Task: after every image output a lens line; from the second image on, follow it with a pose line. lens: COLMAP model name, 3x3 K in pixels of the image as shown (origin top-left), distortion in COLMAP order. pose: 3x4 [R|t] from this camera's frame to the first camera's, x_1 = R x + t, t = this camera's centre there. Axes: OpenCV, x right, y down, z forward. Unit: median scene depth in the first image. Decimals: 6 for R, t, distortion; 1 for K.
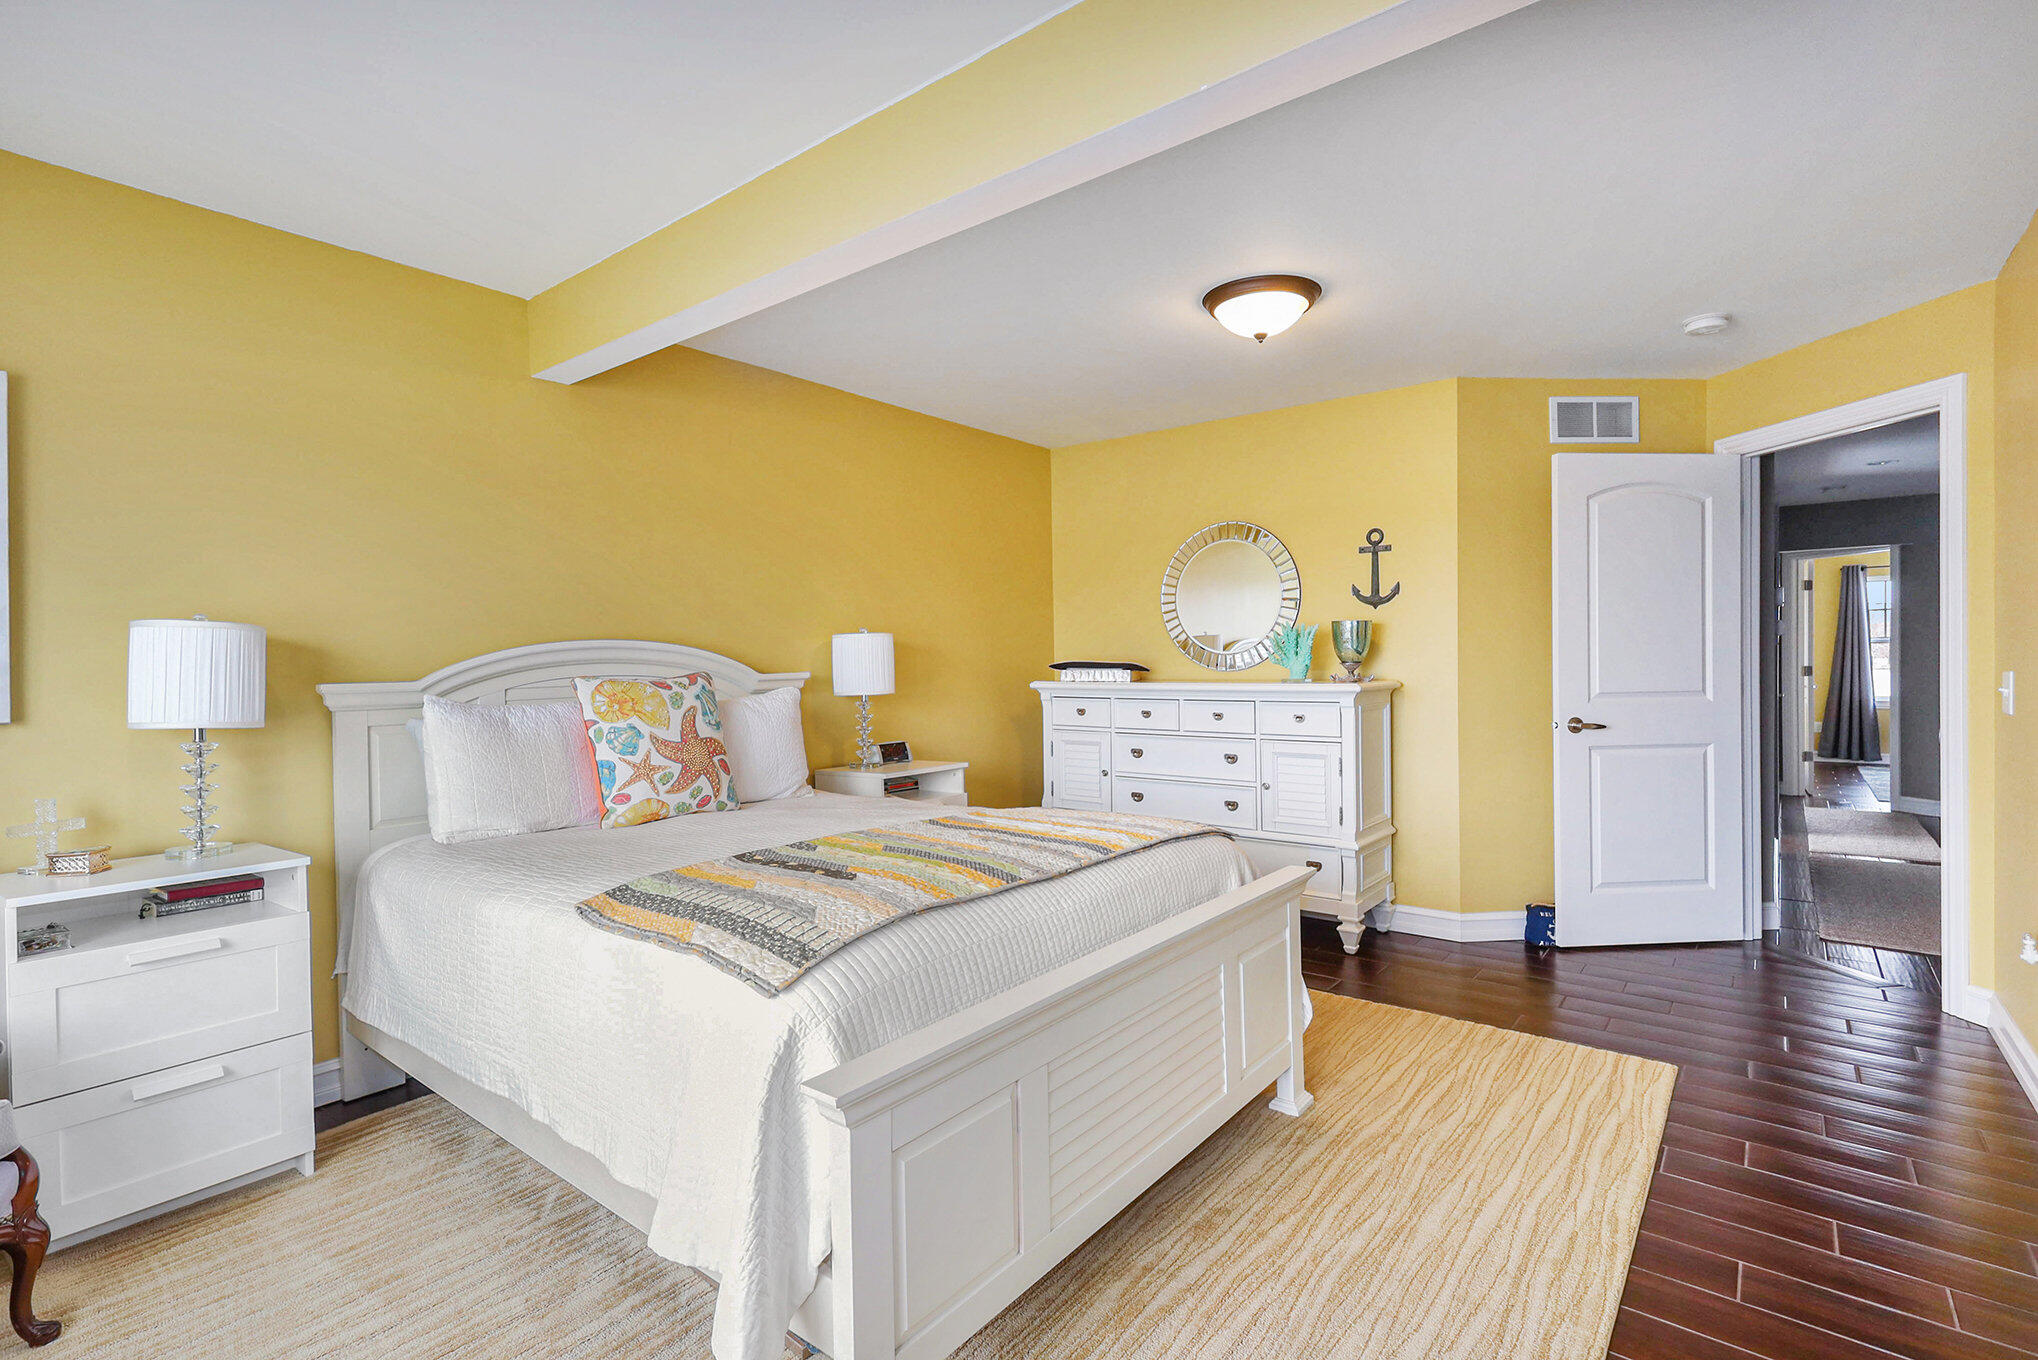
lens RADIAL K [[950.1, 0, 1018.6], [0, 950.1, 672.9], [0, 0, 1]] dist [-0.002233, -0.000137]
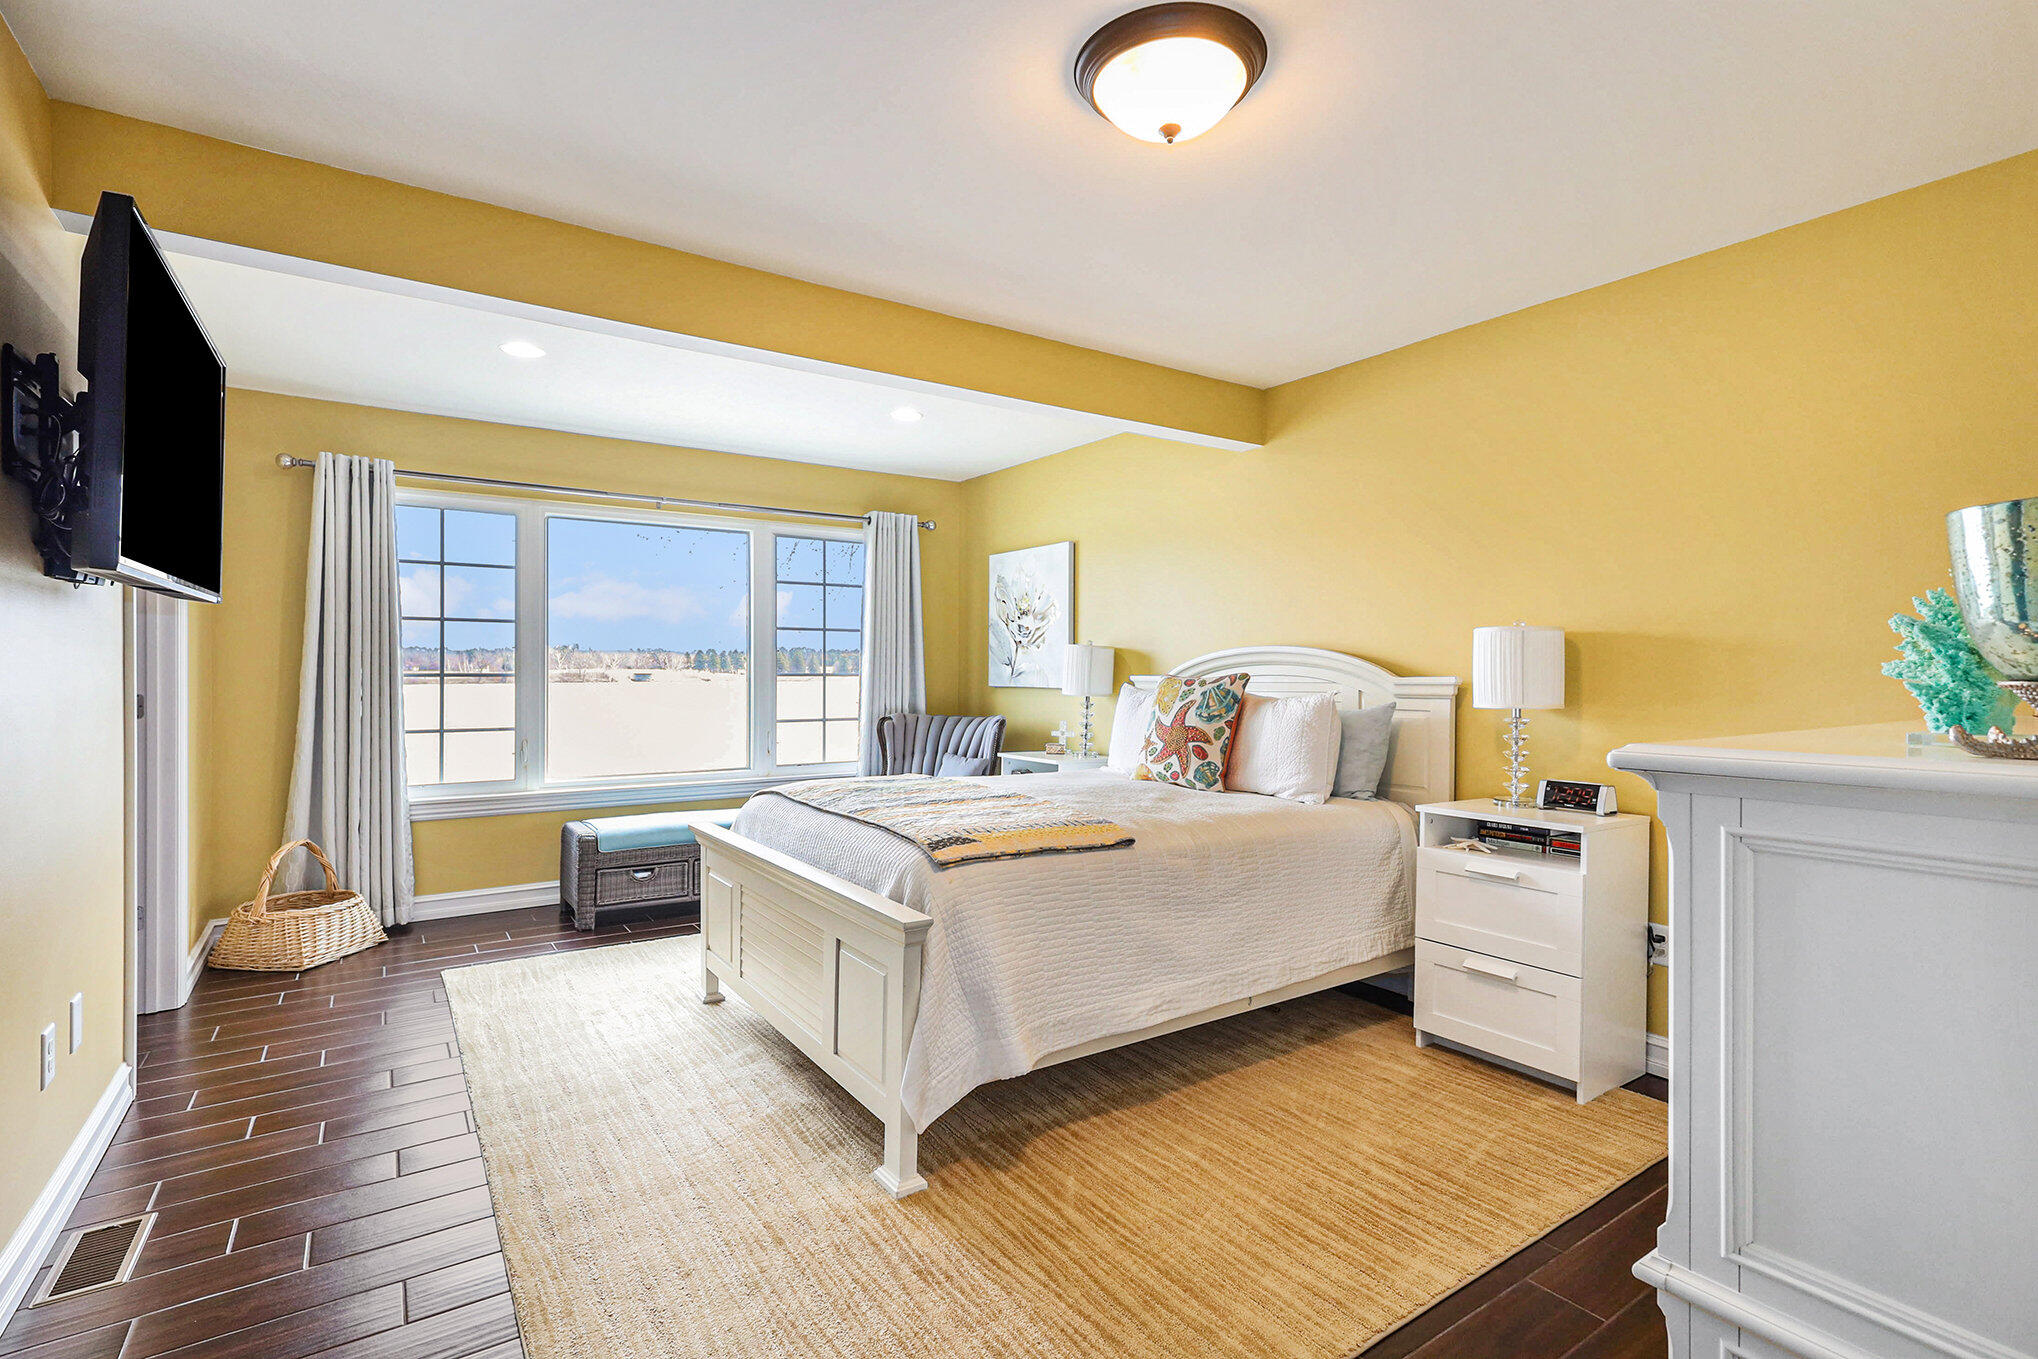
lens RADIAL K [[950.1, 0, 1018.6], [0, 950.1, 672.4], [0, 0, 1]] dist [-0.002233, -0.000137]
pose [[-0.291663, 0.021006, -0.956290, 0.942162], [-0.007000, 0.999685, 0.024094, -0.031810], [0.956496, 0.013721, -0.291424, 1.168282]]
